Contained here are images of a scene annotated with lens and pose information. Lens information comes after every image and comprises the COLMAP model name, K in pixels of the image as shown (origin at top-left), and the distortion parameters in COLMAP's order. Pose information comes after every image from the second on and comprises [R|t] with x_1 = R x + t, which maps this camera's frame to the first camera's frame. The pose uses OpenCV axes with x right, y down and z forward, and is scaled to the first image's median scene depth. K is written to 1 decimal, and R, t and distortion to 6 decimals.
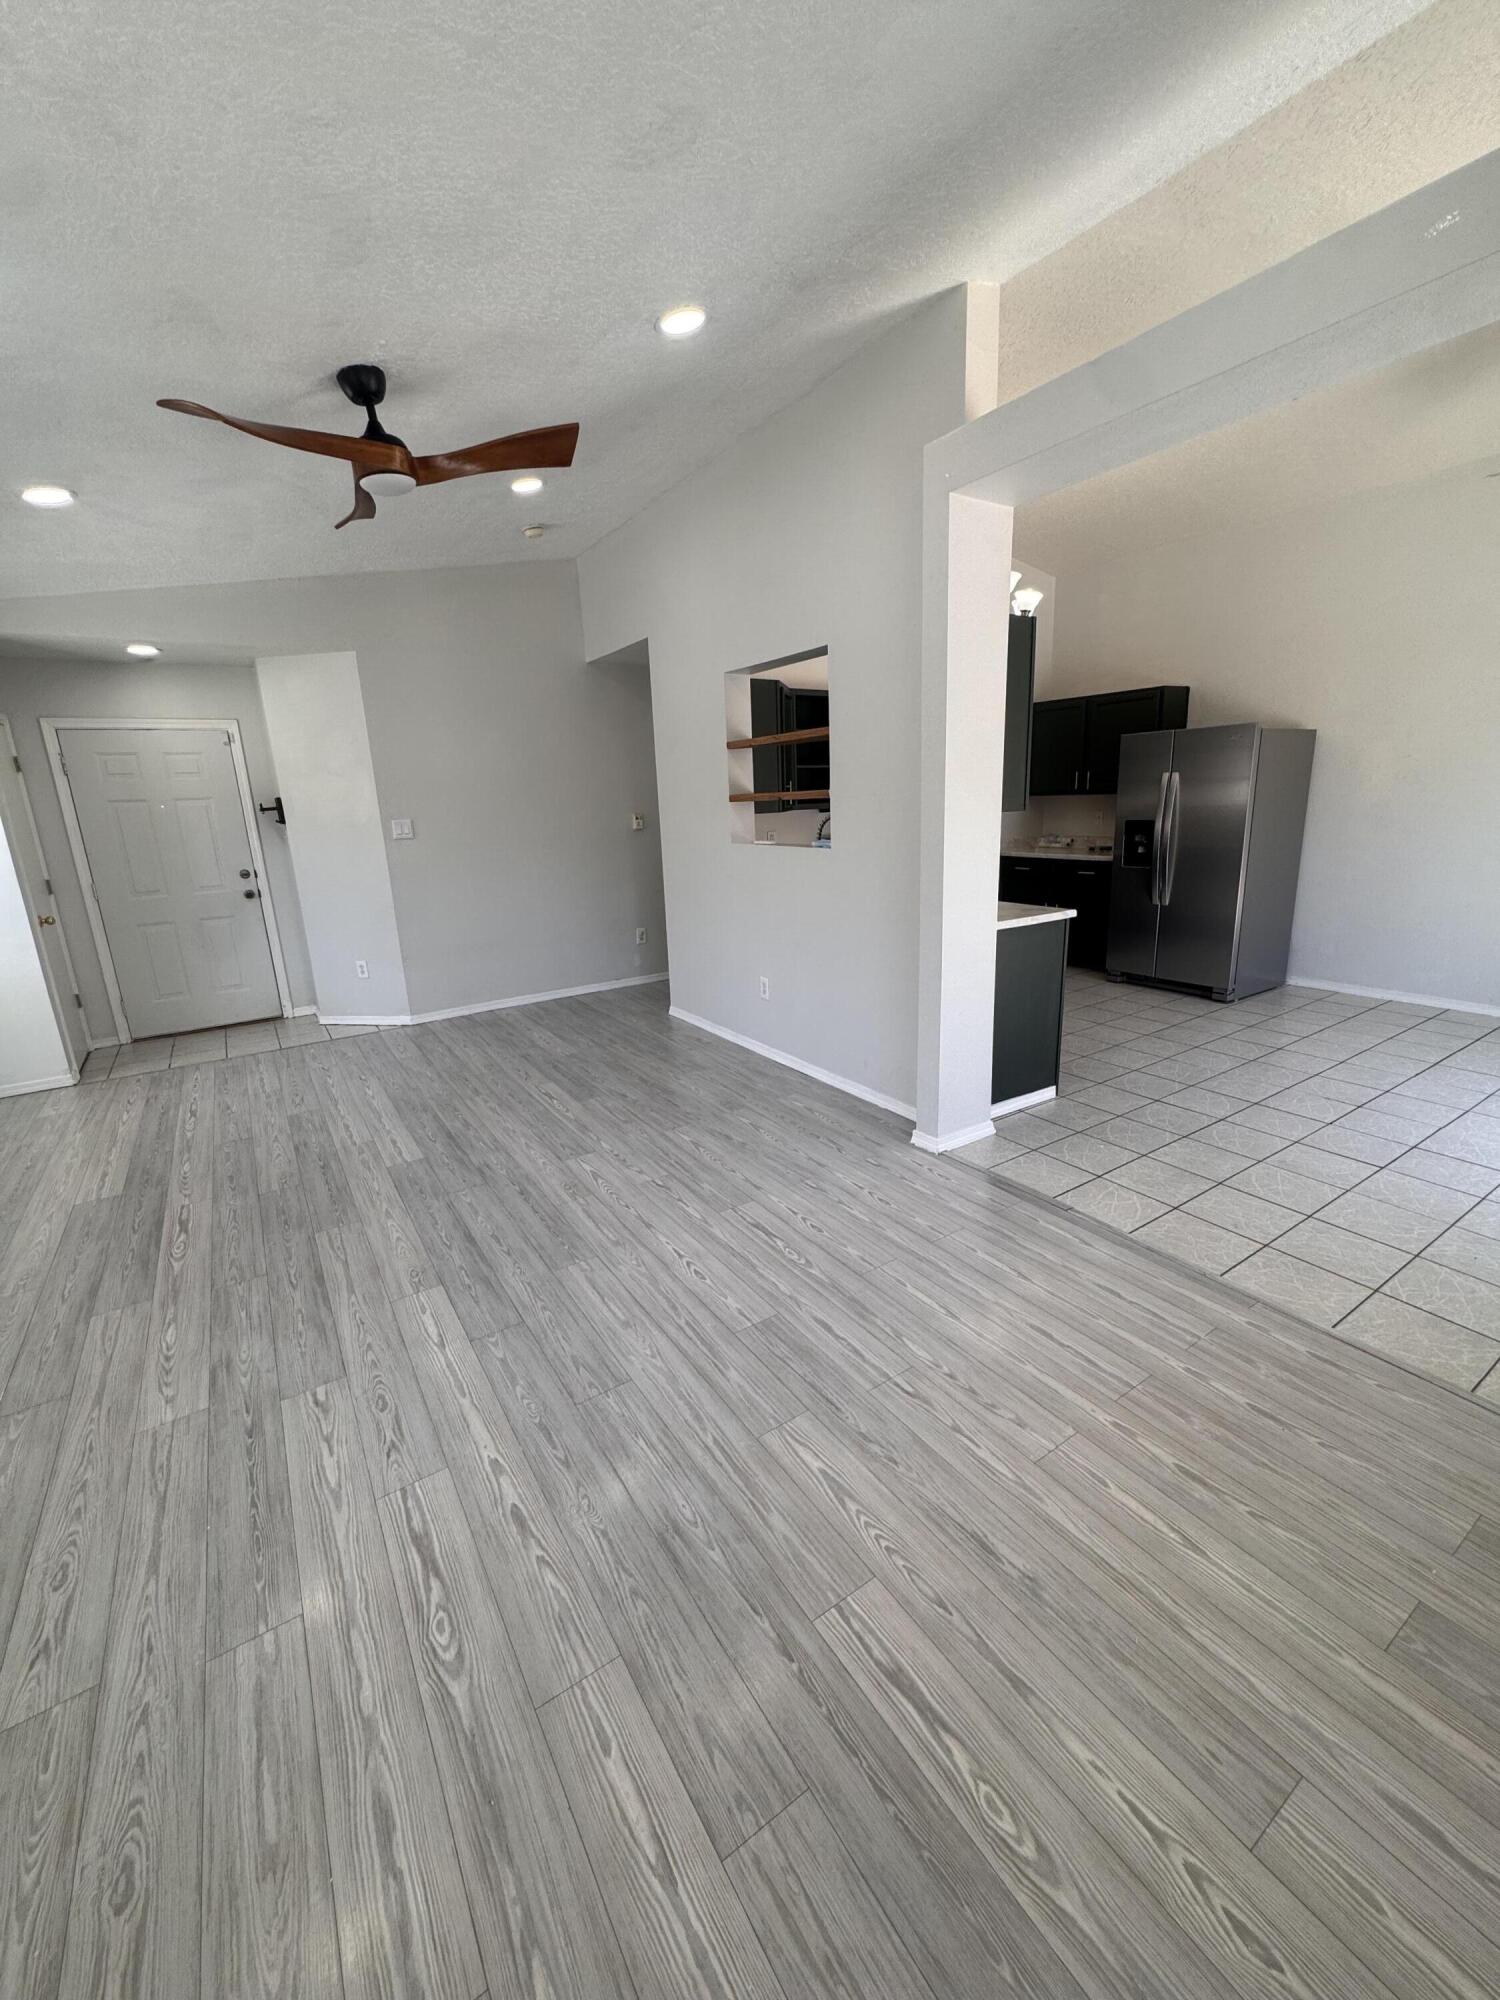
lens RADIAL K [[801.8, 0, 751.1], [0, 801.8, 1000.0], [0, 0, 1]] dist [-0.003586, 0.000694]
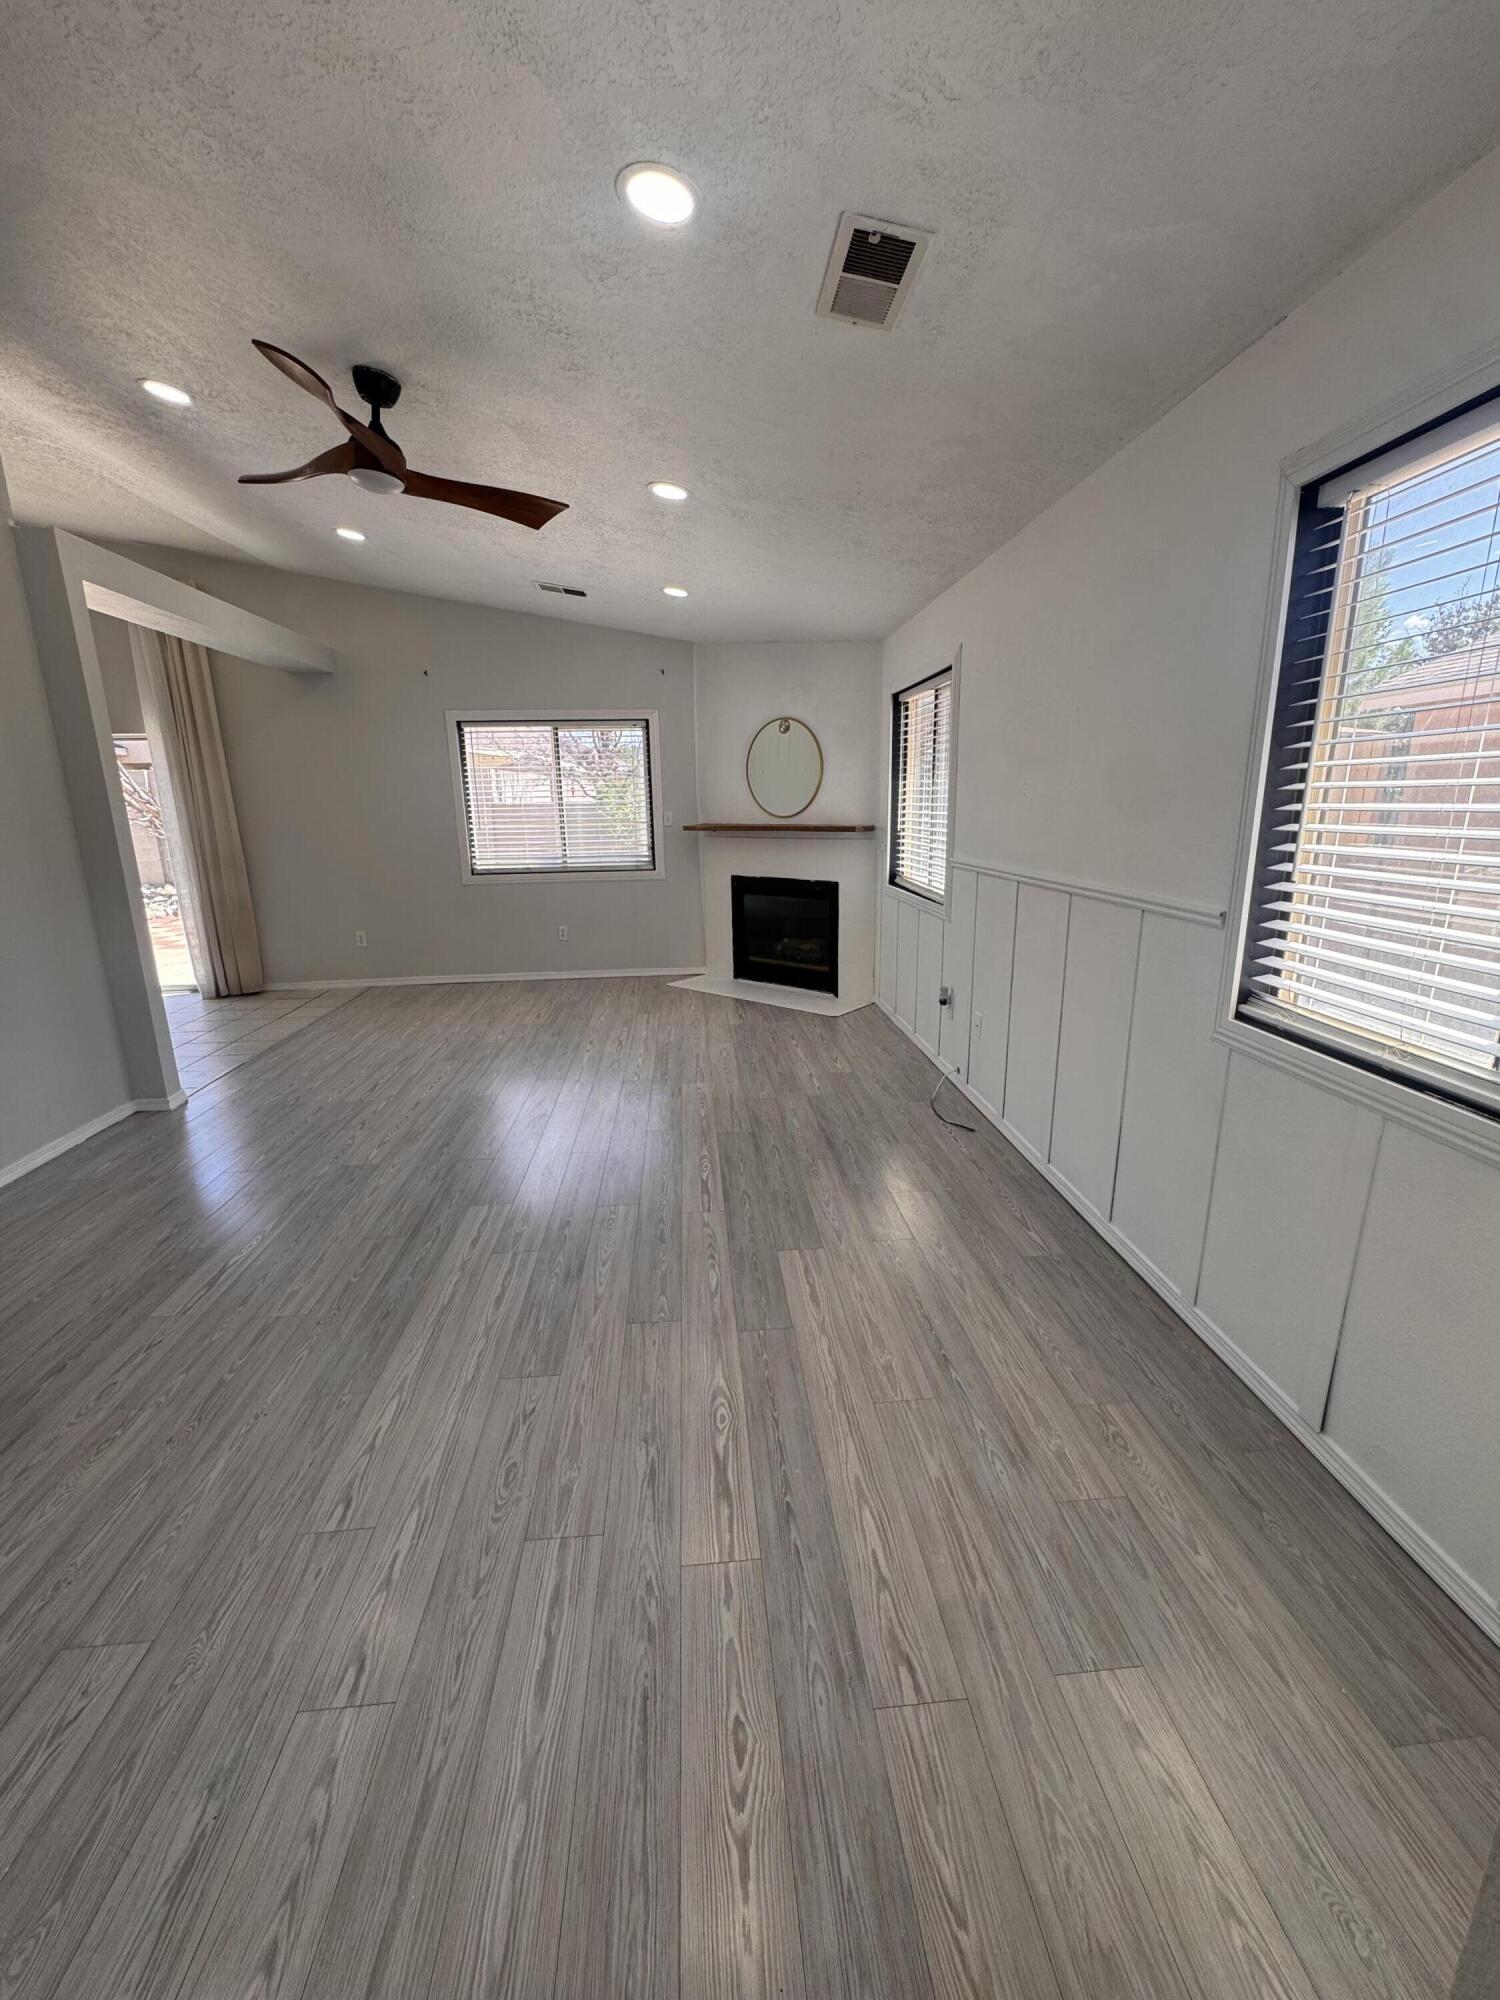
lens RADIAL K [[801.8, 0, 759.1], [0, 801.8, 1003.3], [0, 0, 1]] dist [-0.003586, 0.000694]
pose [[-0.884069, -0.059326, 0.463577, -1.101366], [0.166699, 0.886640, 0.431372, -0.323235], [-0.436617, 0.458640, -0.773961, 1.479997]]
